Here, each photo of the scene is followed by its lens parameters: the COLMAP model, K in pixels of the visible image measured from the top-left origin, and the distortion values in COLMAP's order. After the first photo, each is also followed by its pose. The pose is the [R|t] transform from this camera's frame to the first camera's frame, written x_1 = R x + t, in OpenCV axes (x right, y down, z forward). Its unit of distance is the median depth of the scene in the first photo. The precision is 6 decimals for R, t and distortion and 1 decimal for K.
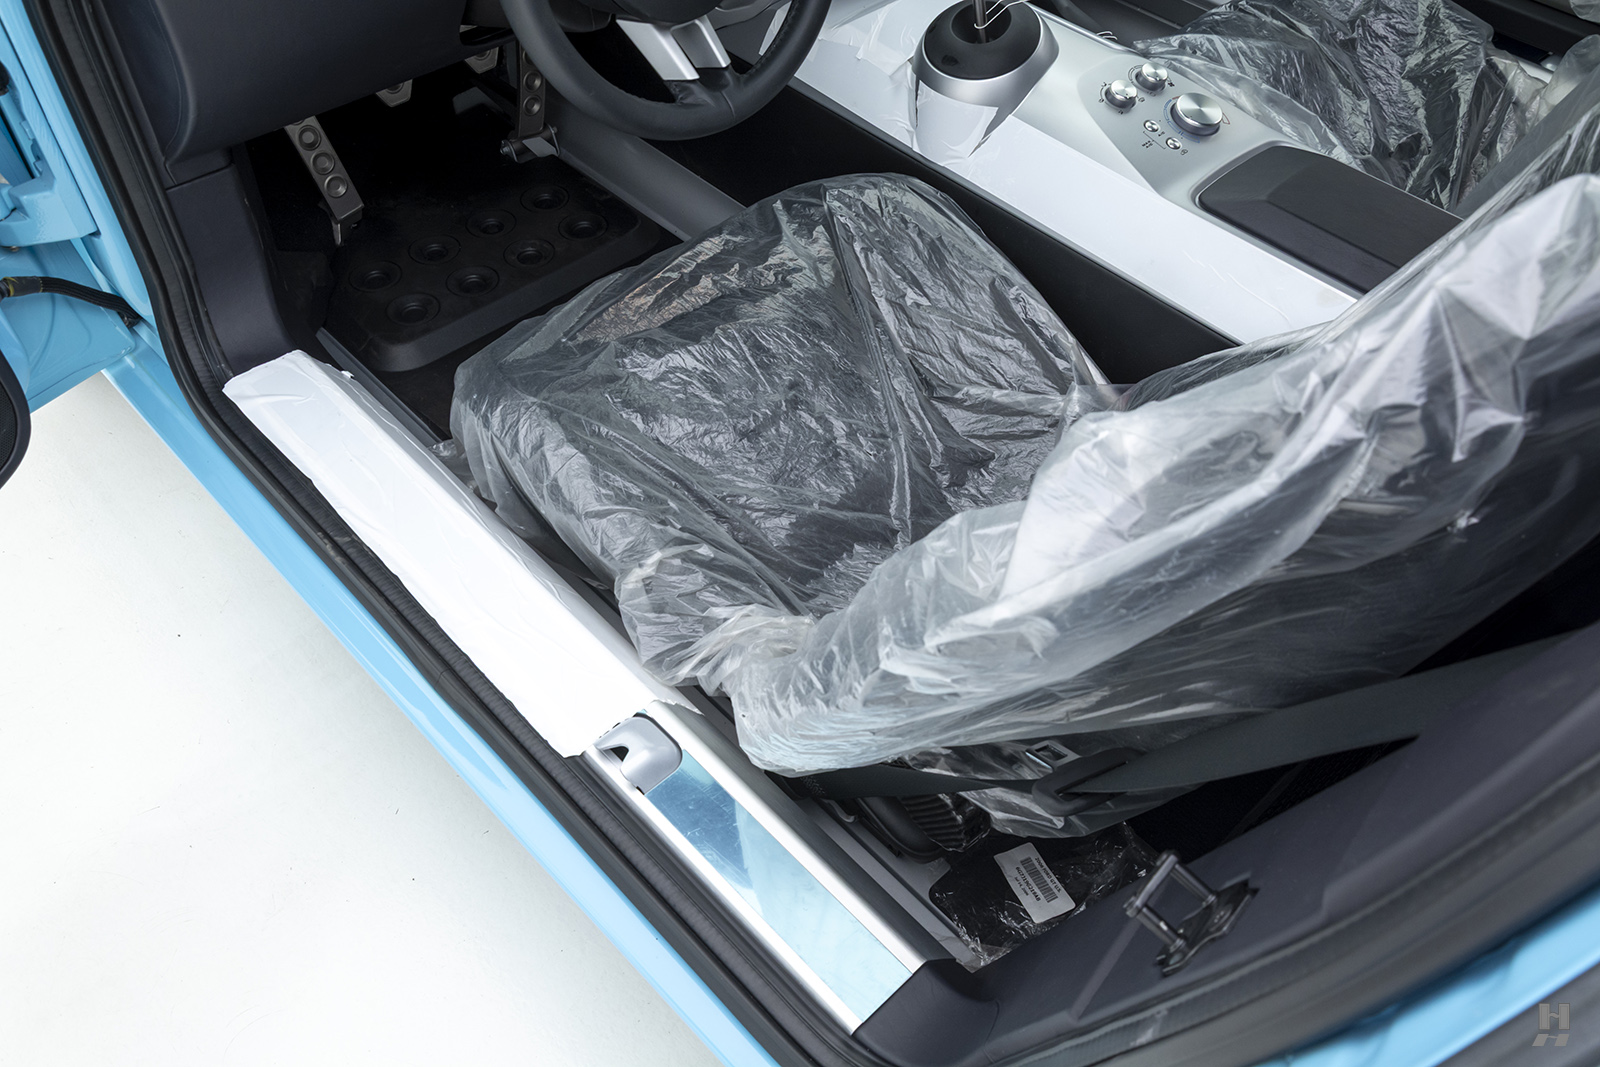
lens RADIAL K [[1289.9, 0, 793.6], [0, 1289.9, 553.5], [0, 0, 1]] dist [0.019715, 0.004481]
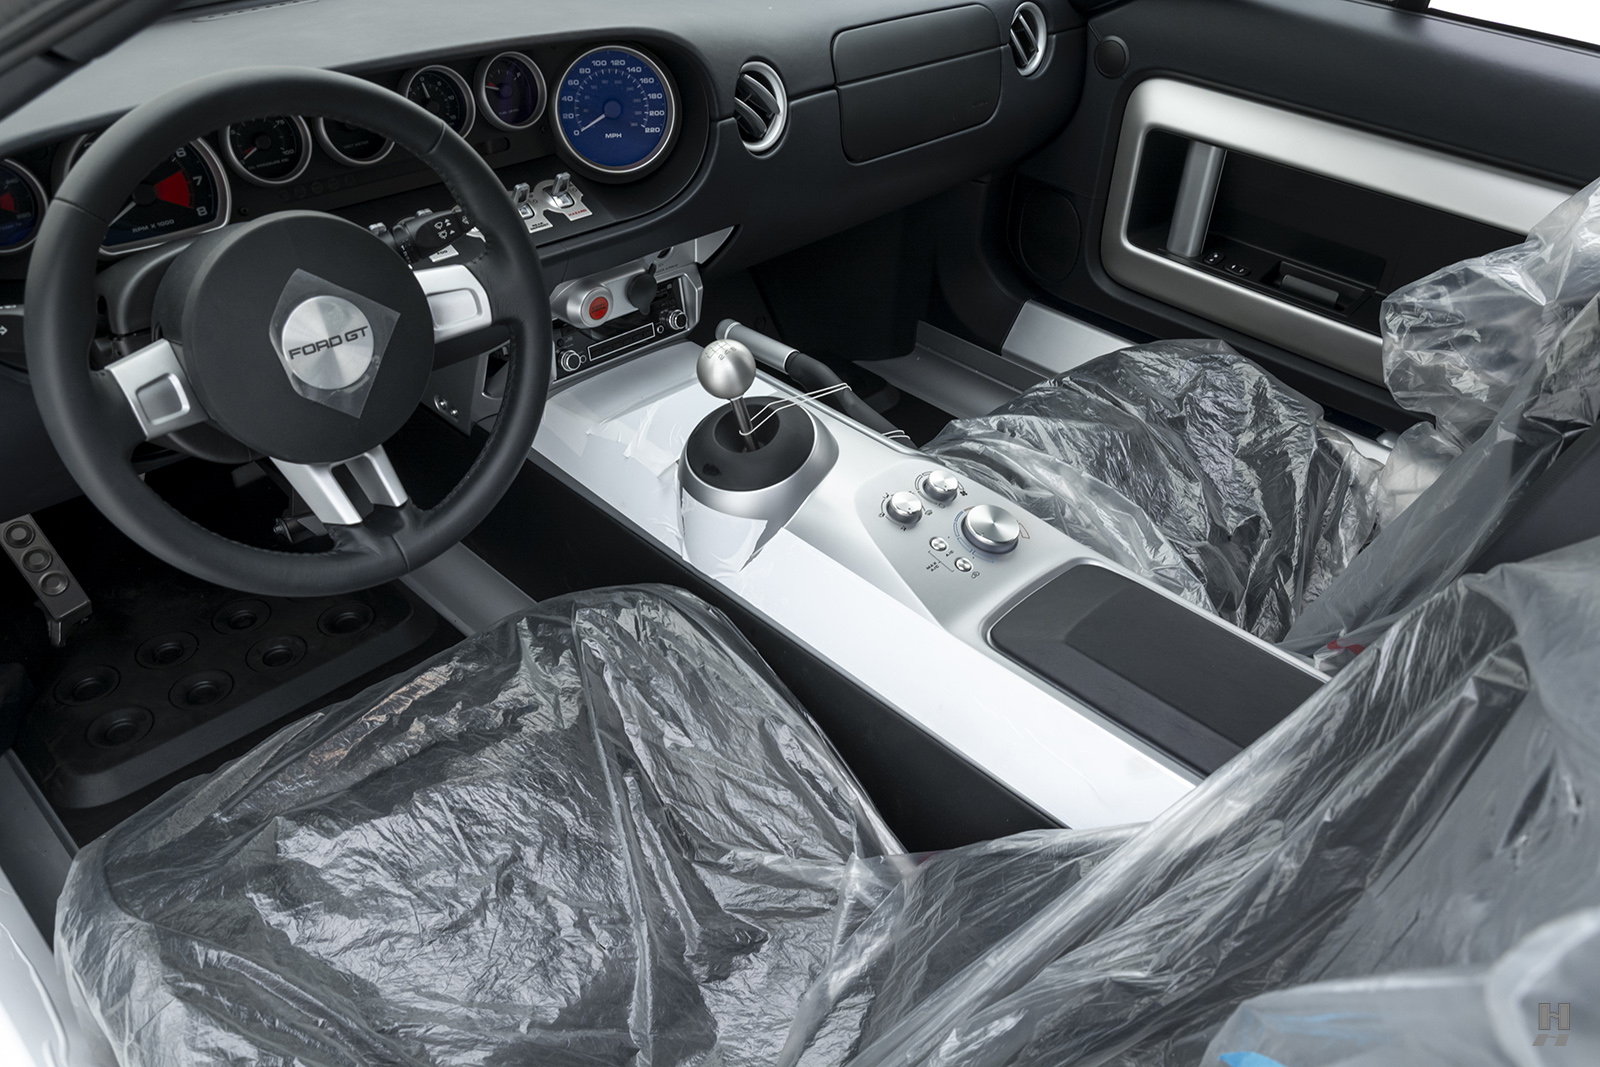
lens RADIAL K [[1240.8, 0, 800.0], [0, 1240.8, 533.5], [0, 0, 1]] dist [0.002916, 0.005834]
pose [[0.999132, -0.005950, 0.041227, 0.143481], [0.014761, 0.976092, -0.216856, -0.151621], [-0.038951, 0.217276, 0.975333, 0.178686]]
